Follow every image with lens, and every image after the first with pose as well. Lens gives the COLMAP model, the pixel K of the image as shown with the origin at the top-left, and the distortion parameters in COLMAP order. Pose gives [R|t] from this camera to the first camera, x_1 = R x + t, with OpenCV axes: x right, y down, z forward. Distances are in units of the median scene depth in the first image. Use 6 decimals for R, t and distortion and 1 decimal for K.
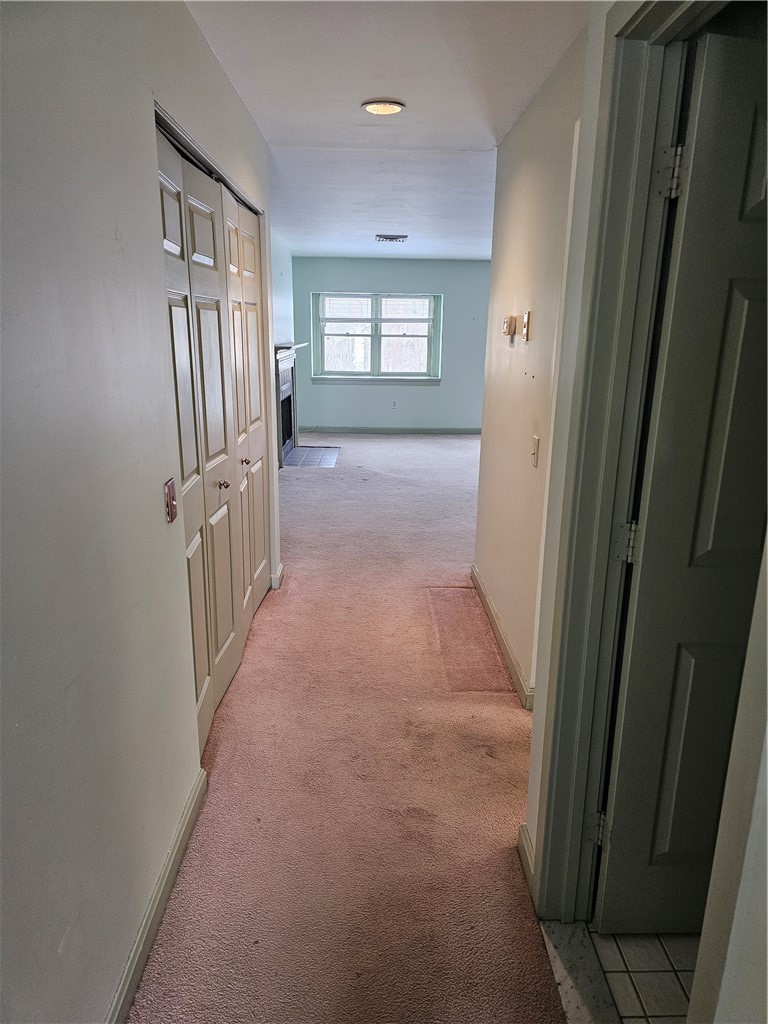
lens RADIAL K [[681.2, 0, 384.0], [0, 681.2, 512.0], [0, 0, 1]] dist [0.082324, -0.077957]
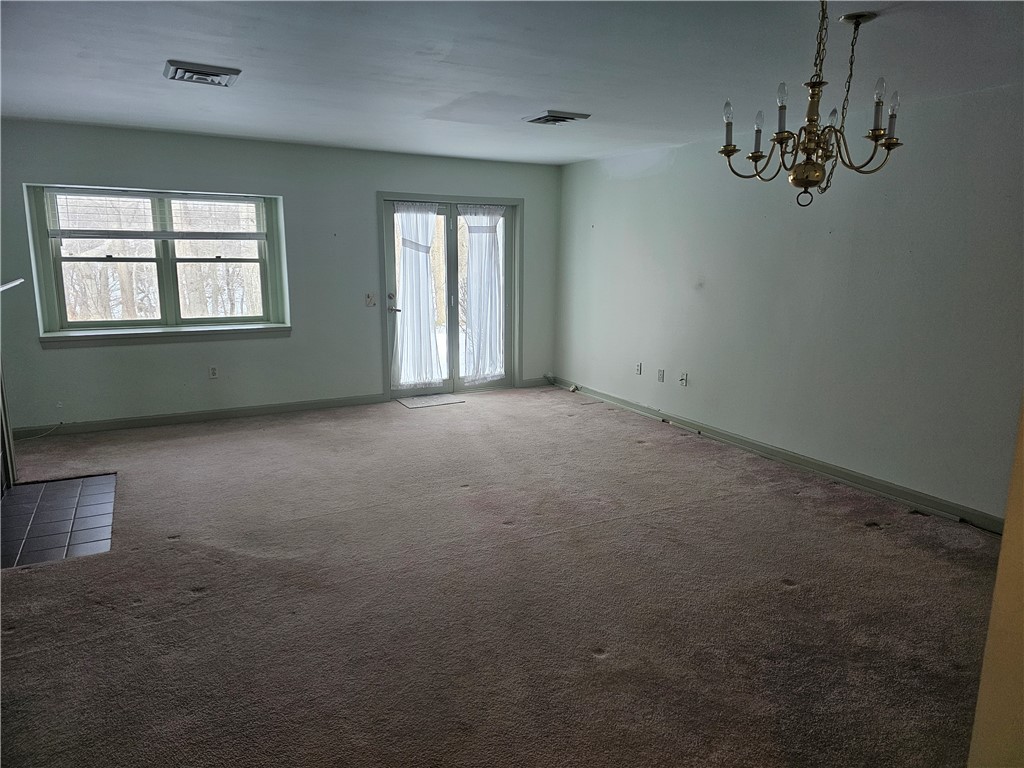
lens RADIAL K [[681.2, 0, 514.3], [0, 681.2, 379.9], [0, 0, 1]] dist [0.082324, -0.077957]
pose [[0.886677, -0.091877, 0.453169, -0.025497], [0.119165, 0.992360, -0.031965, -0.100435], [-0.446770, 0.082344, 0.890851, 0.342642]]
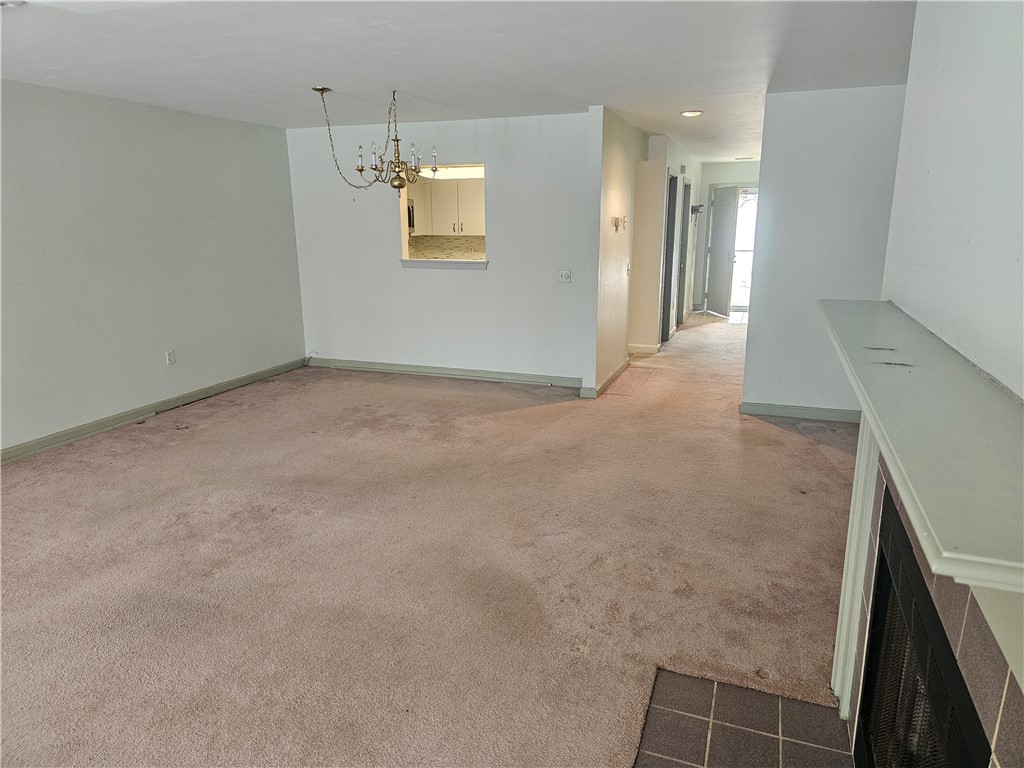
lens RADIAL K [[681.2, 0, 514.3], [0, 681.2, 379.9], [0, 0, 1]] dist [0.082324, -0.077957]
pose [[-0.928524, -0.094235, 0.359115, -0.147976], [0.089899, 0.881404, 0.463729, -0.401855], [-0.360225, 0.462868, -0.809933, 1.453483]]
